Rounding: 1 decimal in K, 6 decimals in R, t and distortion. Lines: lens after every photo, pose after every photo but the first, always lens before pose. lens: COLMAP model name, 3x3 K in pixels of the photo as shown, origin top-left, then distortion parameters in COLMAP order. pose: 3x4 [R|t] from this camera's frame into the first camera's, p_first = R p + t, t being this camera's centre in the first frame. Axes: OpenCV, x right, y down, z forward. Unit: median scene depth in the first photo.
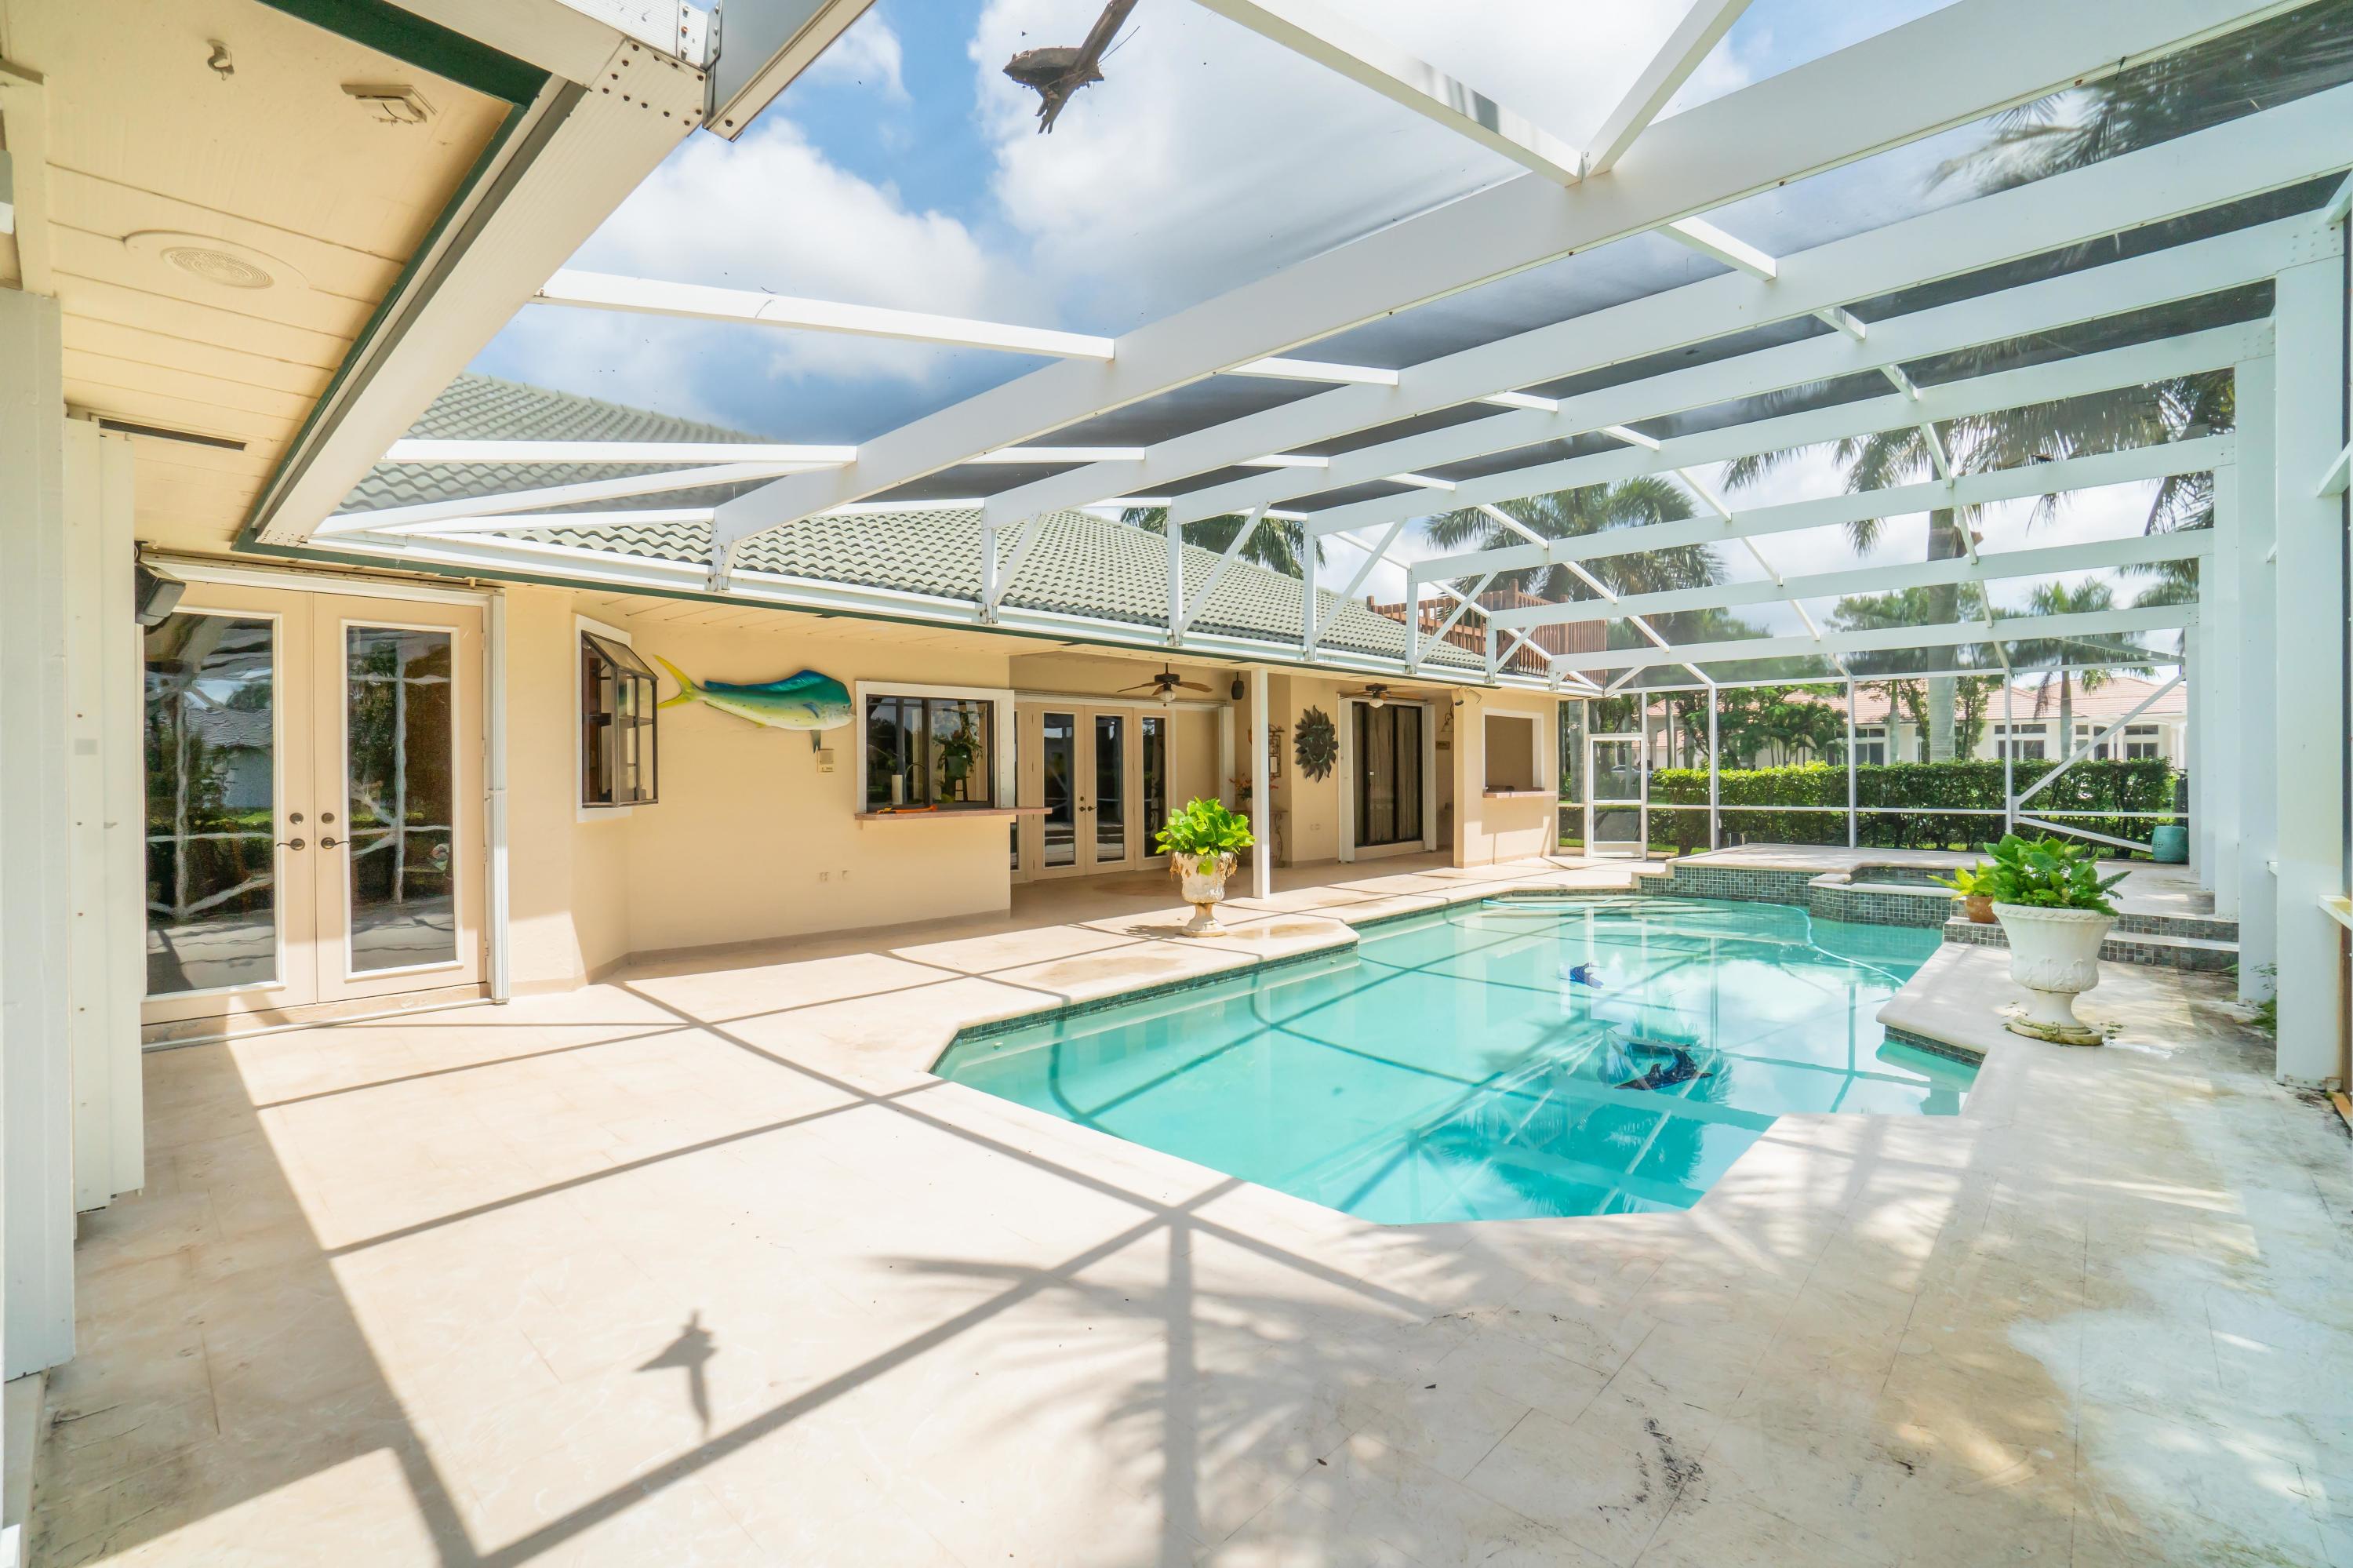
lens RADIAL K [[1043.9, 0, 1157.5], [0, 1043.9, 781.3], [0, 0, 1]] dist [-0.050316, 0.000570]
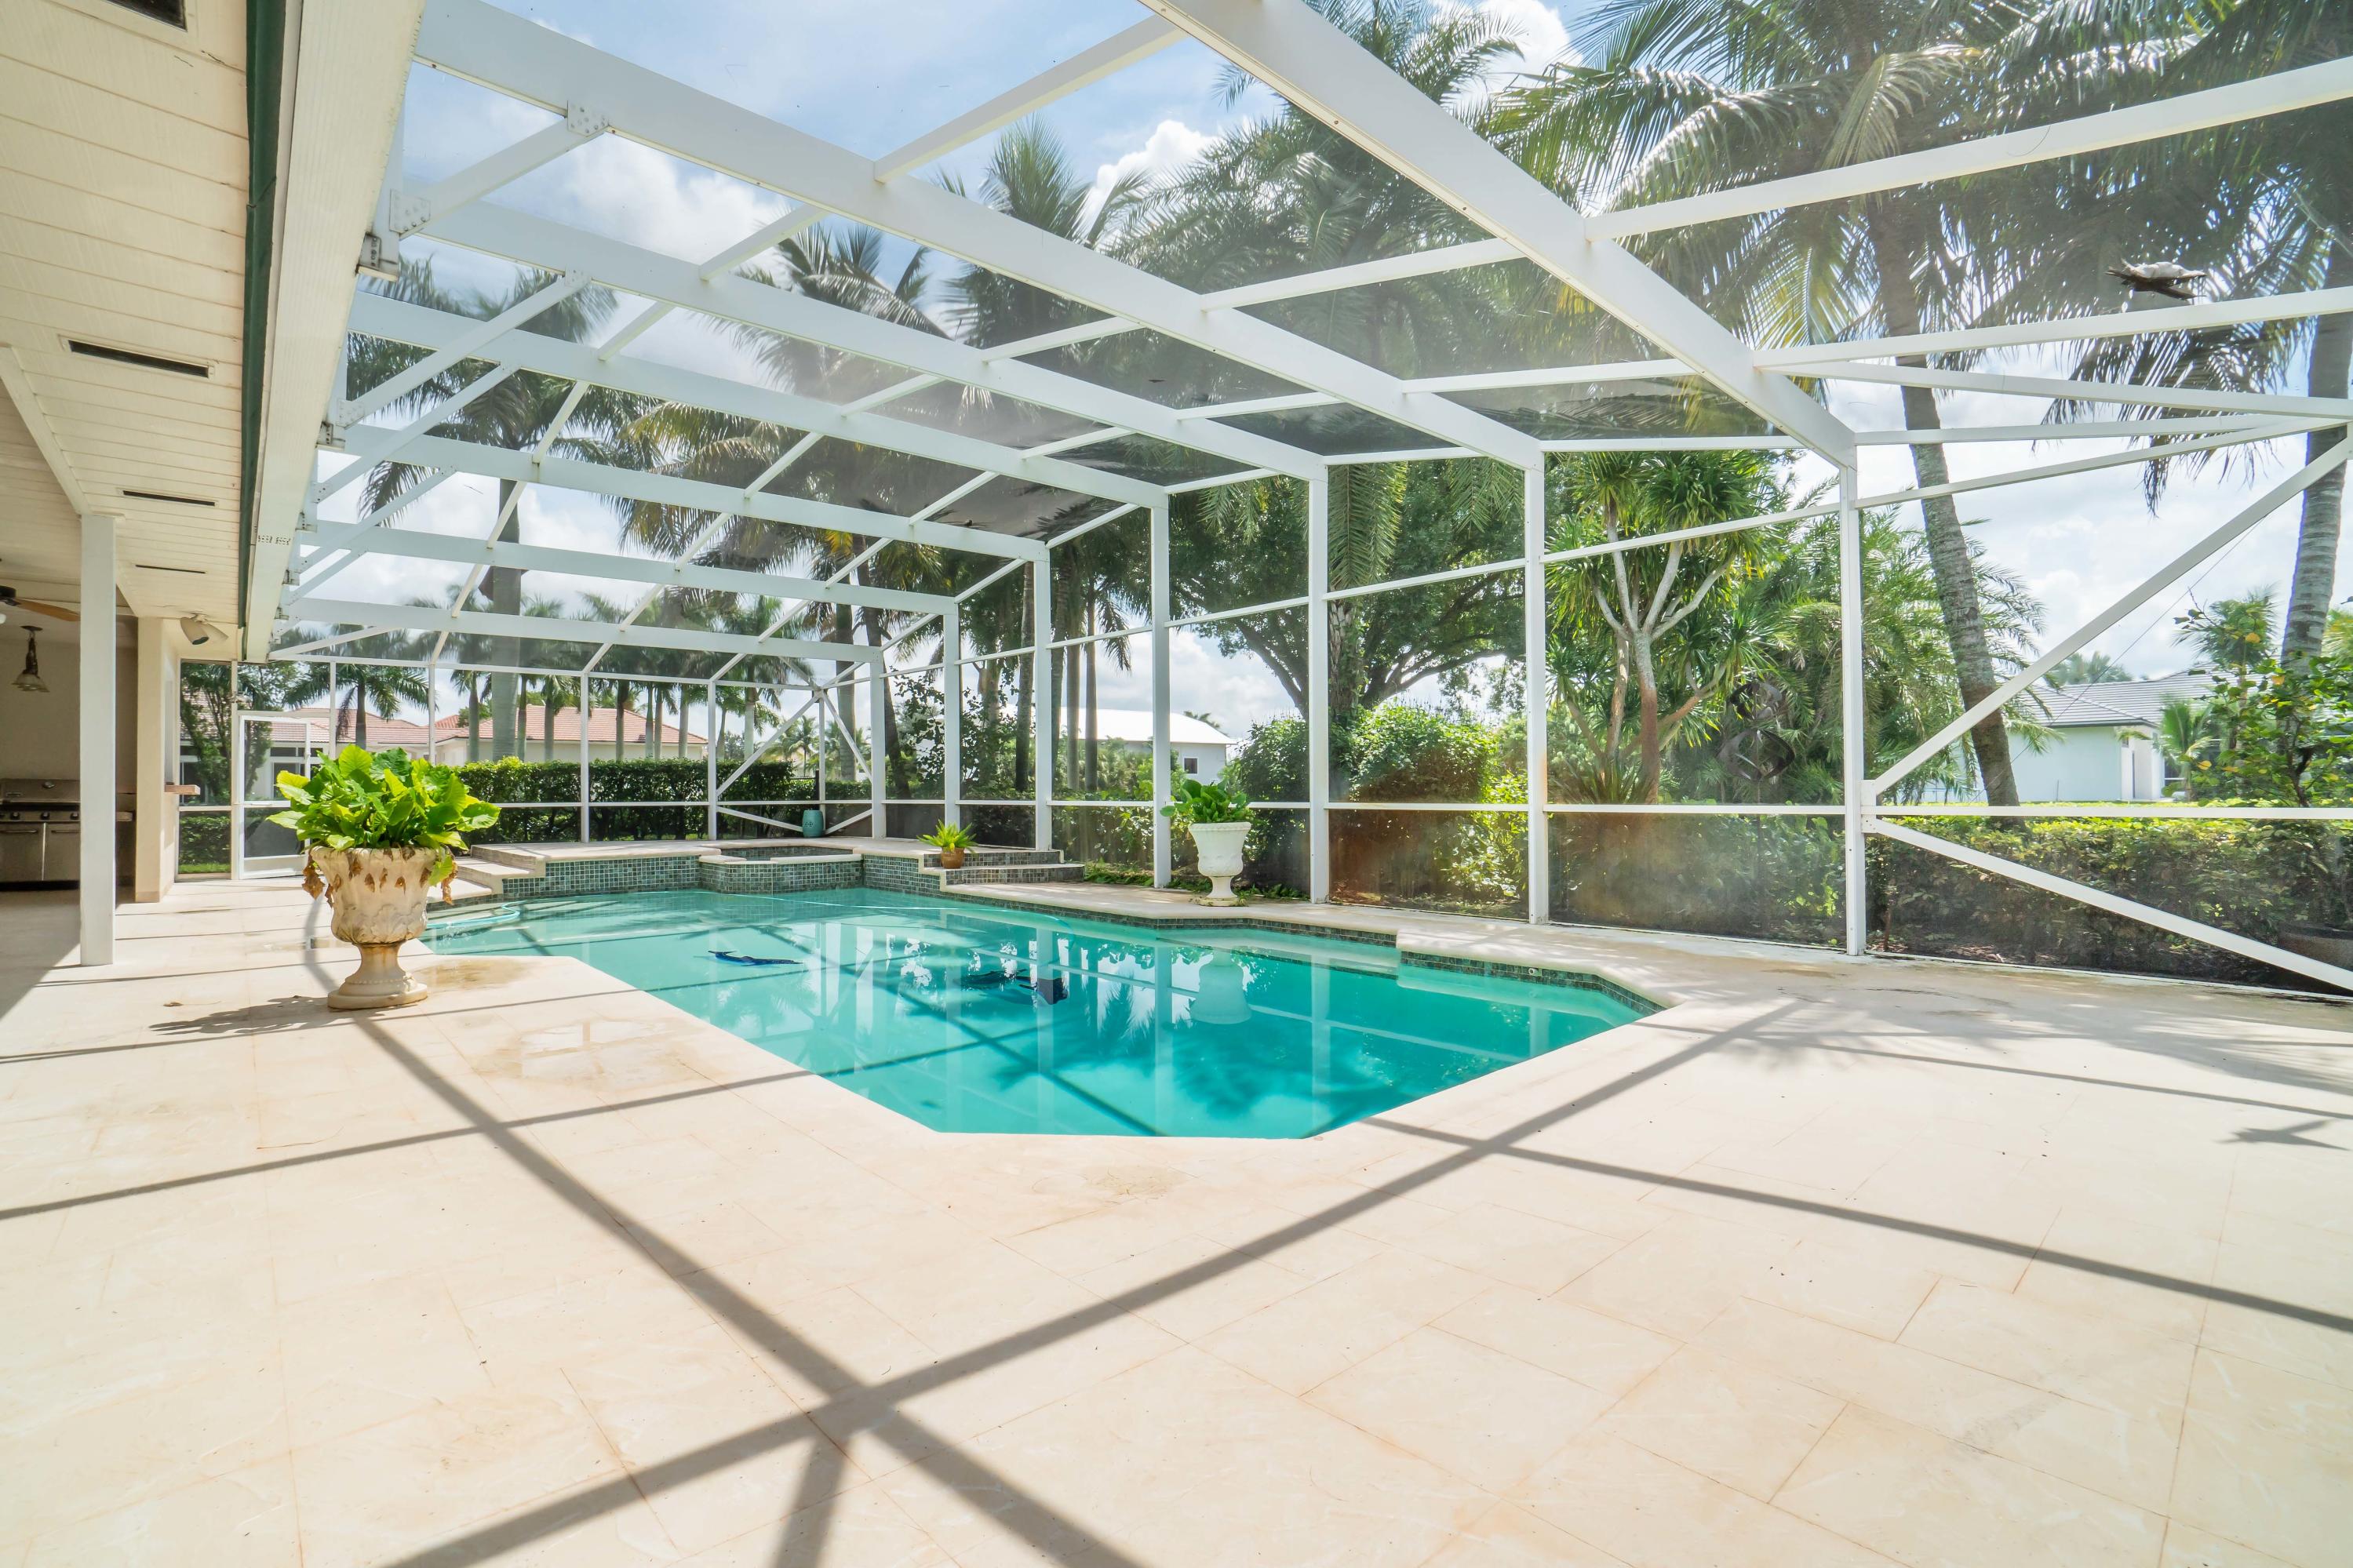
lens RADIAL K [[1043.7, 0, 1157.5], [0, 1043.7, 781.3], [0, 0, 1]] dist [-0.050316, 0.000570]
pose [[0.086466, 0.014859, 0.996144, -0.393733], [0.016528, 0.999730, -0.016347, 0.044005], [-0.996118, 0.017878, 0.086197, 0.501364]]
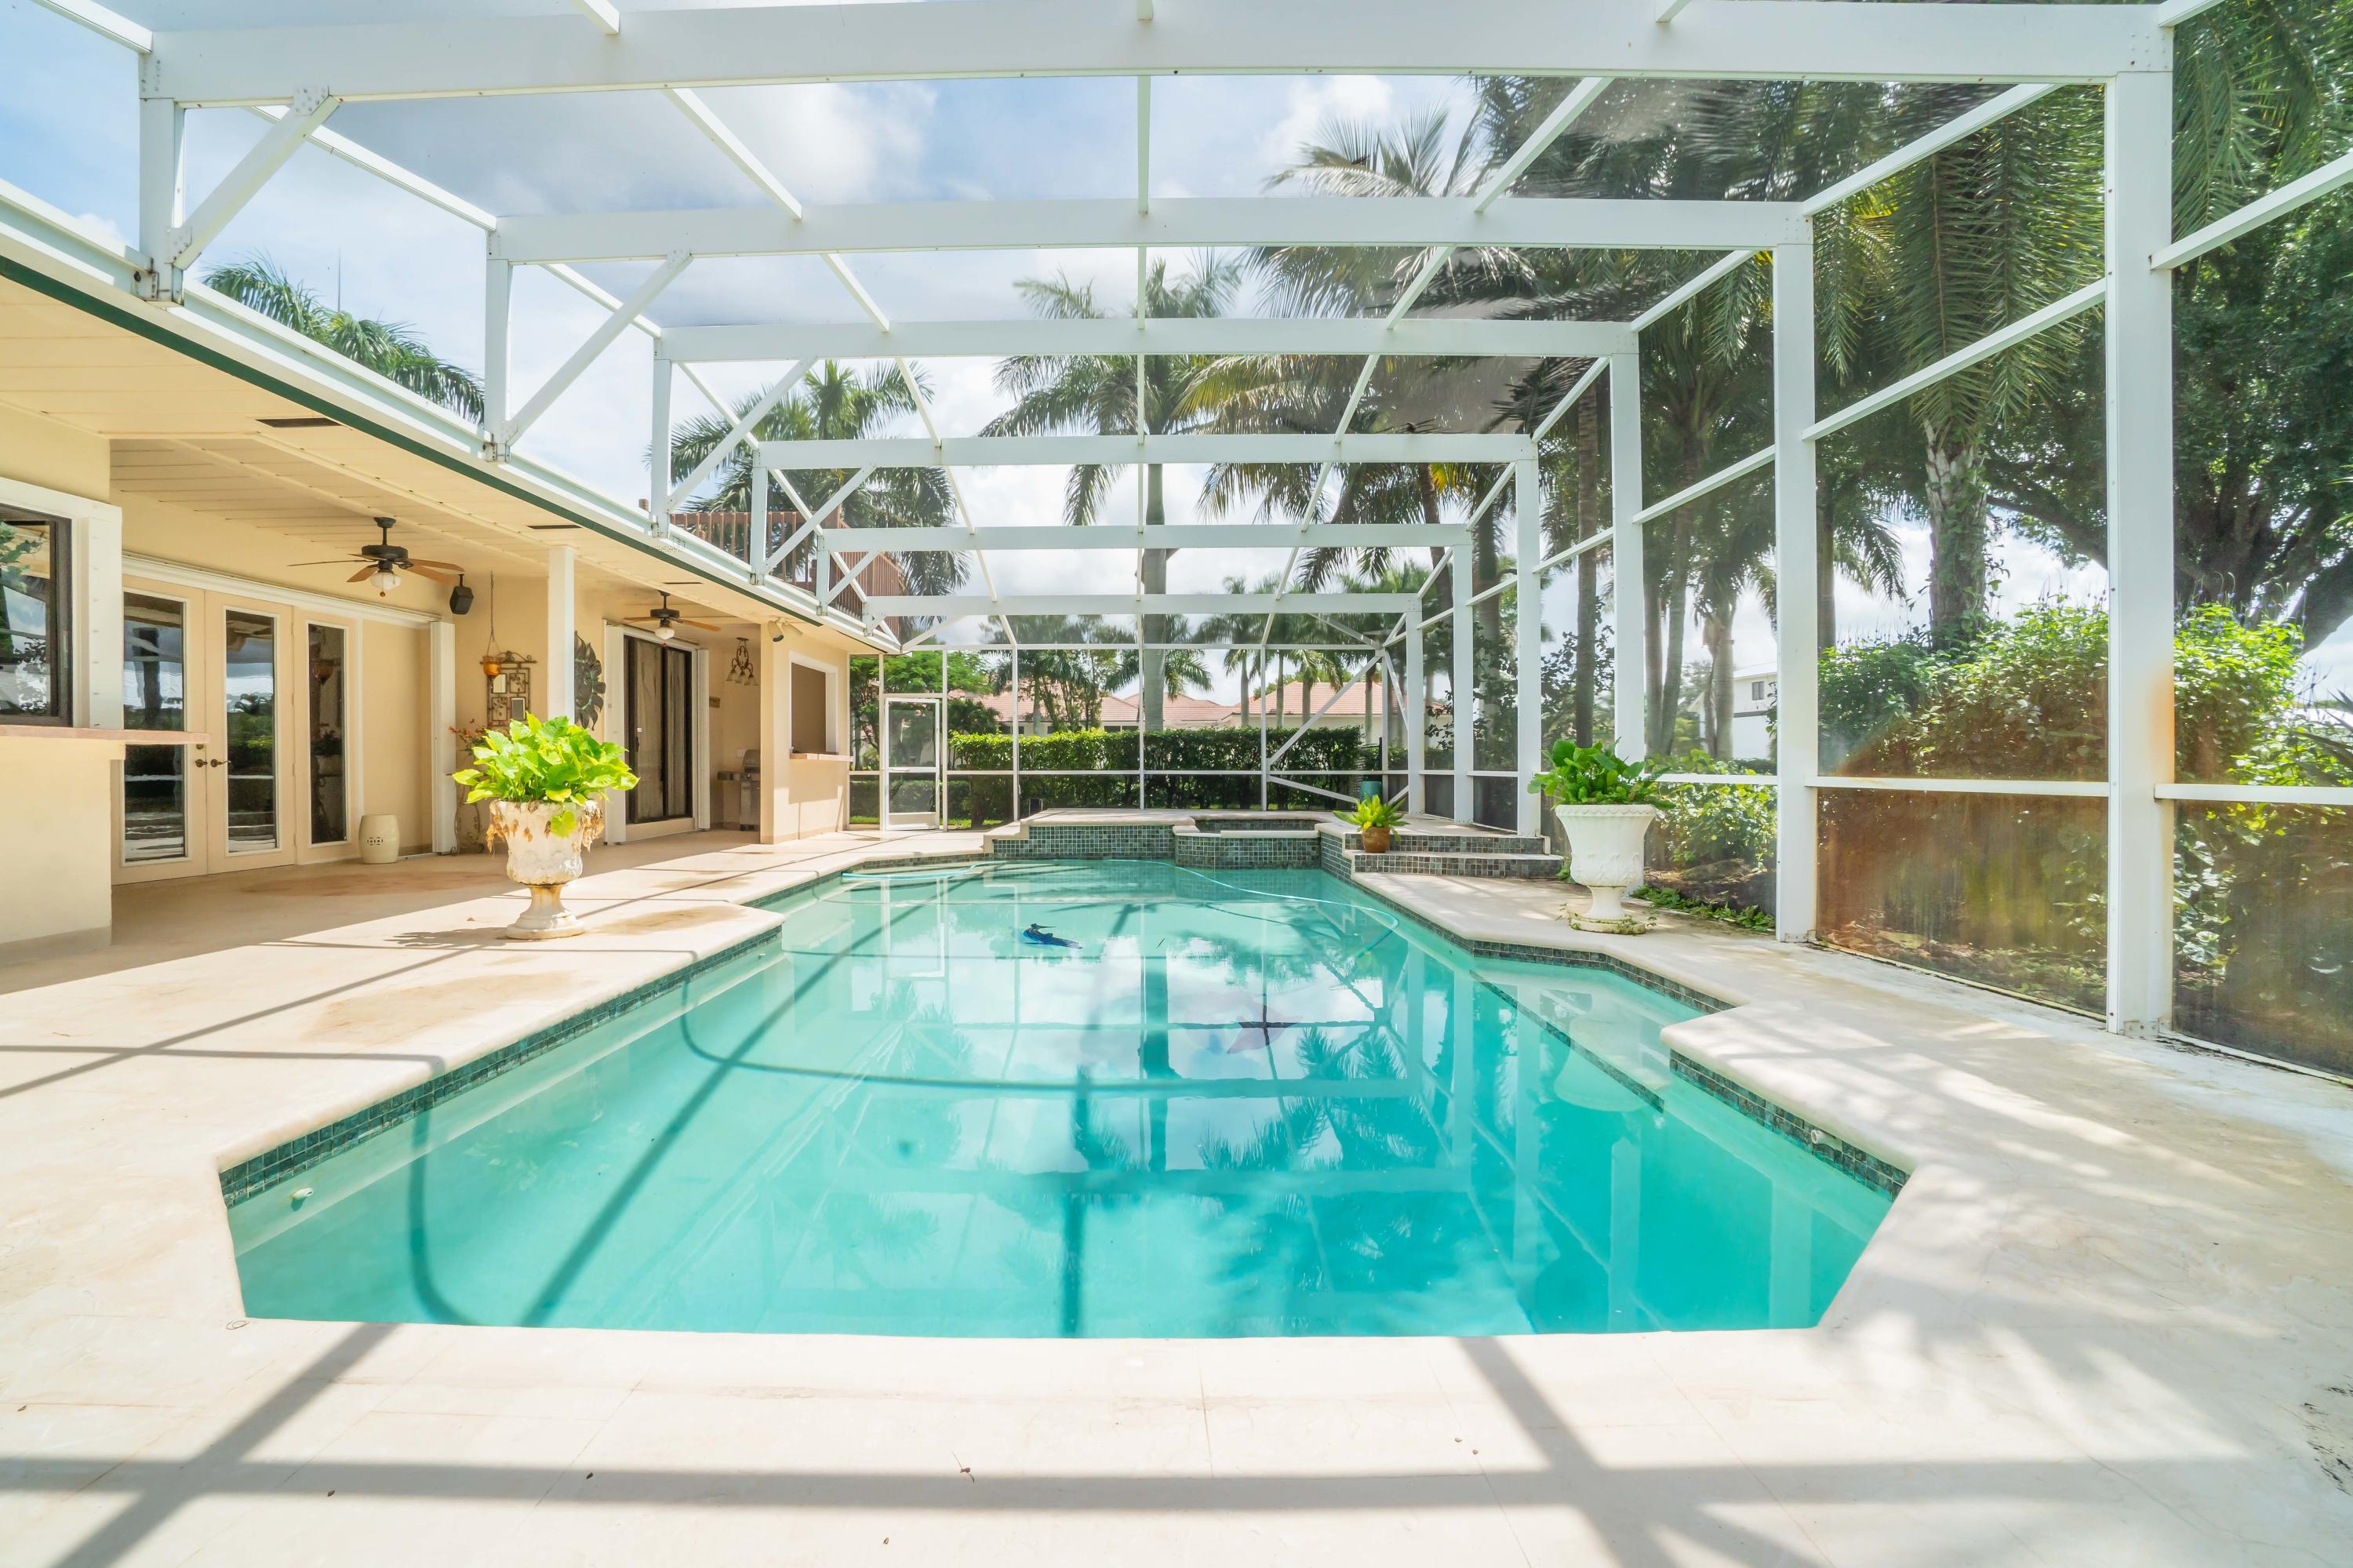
lens RADIAL K [[1099.6, 0, 1139.1], [0, 1099.6, 776.7], [0, 0, 1]] dist [-0.073164, 0.020567]
pose [[0.729334, -0.000974, 0.684157, -0.120543], [0.003818, 0.999989, -0.002647, 0.050464], [-0.684147, 0.004543, 0.729330, 0.267095]]
